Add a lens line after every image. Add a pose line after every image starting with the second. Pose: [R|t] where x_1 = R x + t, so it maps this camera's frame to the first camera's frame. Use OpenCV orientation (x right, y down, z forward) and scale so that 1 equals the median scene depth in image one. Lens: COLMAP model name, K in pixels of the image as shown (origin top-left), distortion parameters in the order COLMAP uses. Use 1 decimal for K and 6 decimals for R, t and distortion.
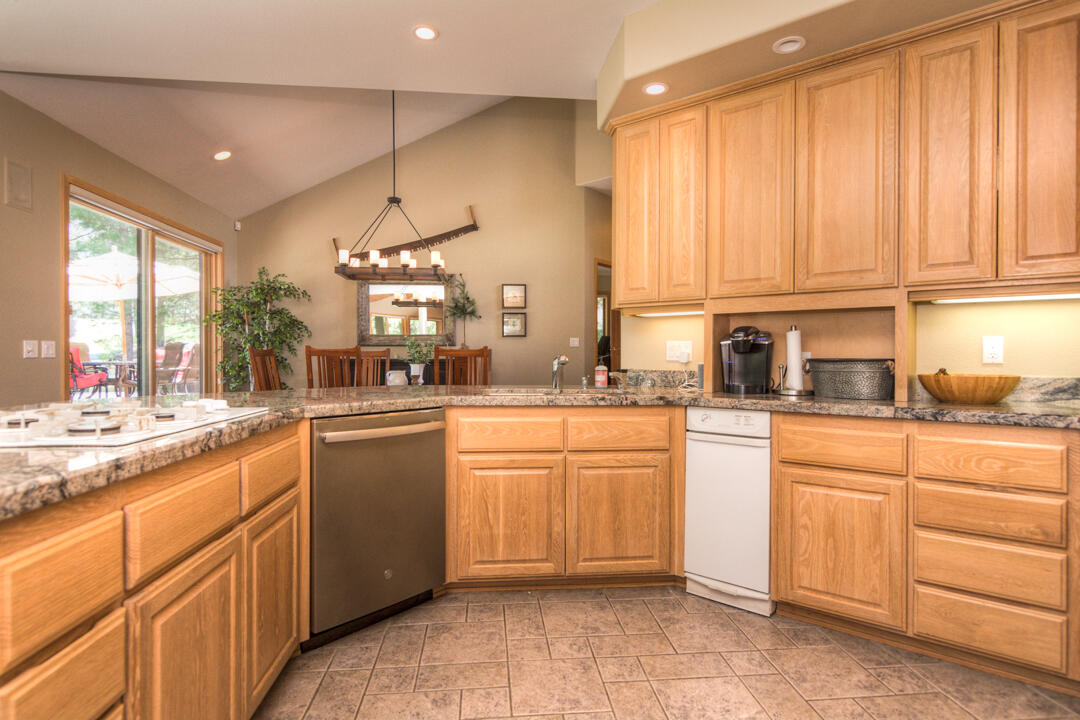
lens RADIAL K [[567.4, 0, 540.0], [0, 567.4, 360.0], [0, 0, 1]] dist [0.000618, 0.000500]
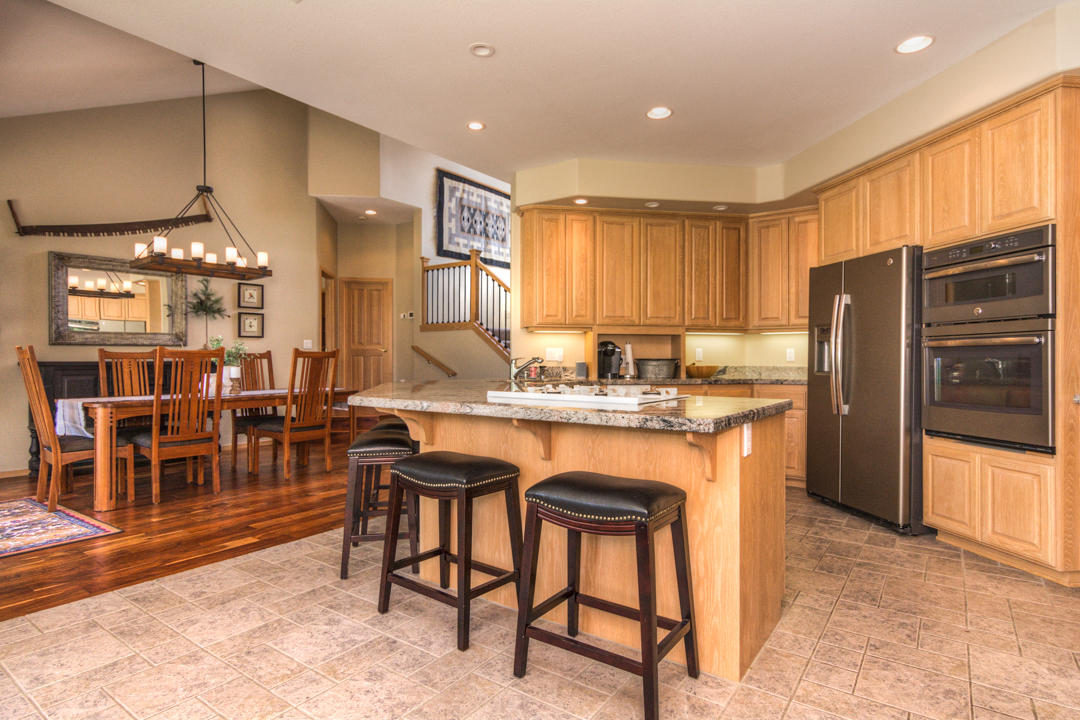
lens RADIAL K [[567.4, 0, 540.0], [0, 567.4, 360.0], [0, 0, 1]] dist [0.000618, 0.000500]
pose [[0.659681, -0.005119, 0.751528, -1.019574], [0.006346, 0.999979, 0.001241, -0.002054], [-0.751519, 0.003951, 0.659700, -0.029749]]
